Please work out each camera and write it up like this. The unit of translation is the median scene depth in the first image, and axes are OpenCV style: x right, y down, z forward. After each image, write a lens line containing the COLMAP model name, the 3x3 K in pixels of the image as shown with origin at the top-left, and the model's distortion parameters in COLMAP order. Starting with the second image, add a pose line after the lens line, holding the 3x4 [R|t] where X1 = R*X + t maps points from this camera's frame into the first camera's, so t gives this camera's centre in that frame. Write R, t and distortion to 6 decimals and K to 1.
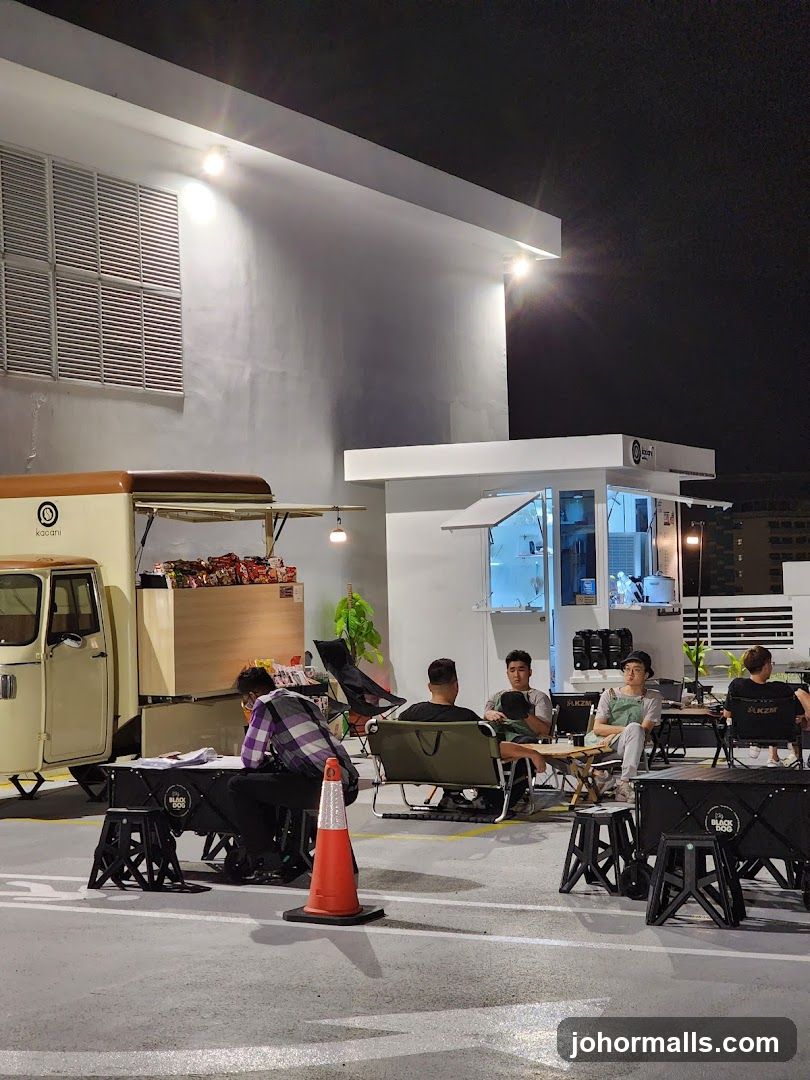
lens RADIAL K [[2022.6, 0, 405.0], [0, 2022.6, 540.0], [0, 0, 1]] dist [0.011123, 0.087959]
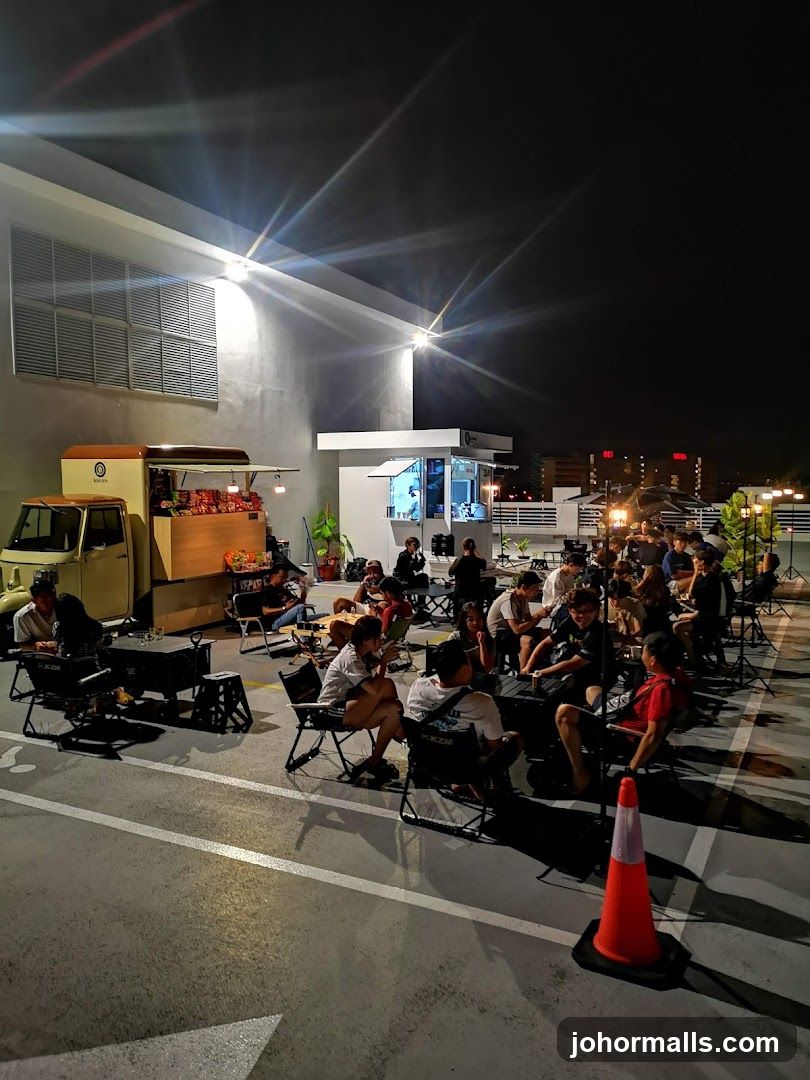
lens RADIAL K [[834.1, 0, 403.4], [0, 834.1, 534.8], [0, 0, 1]] dist [0.052961, -0.002599]
pose [[0.999694, 0.024556, 0.002968, 0.054484], [-0.024715, 0.996432, 0.080696, -0.015574], [-0.000976, -0.080744, 0.996734, 0.221833]]
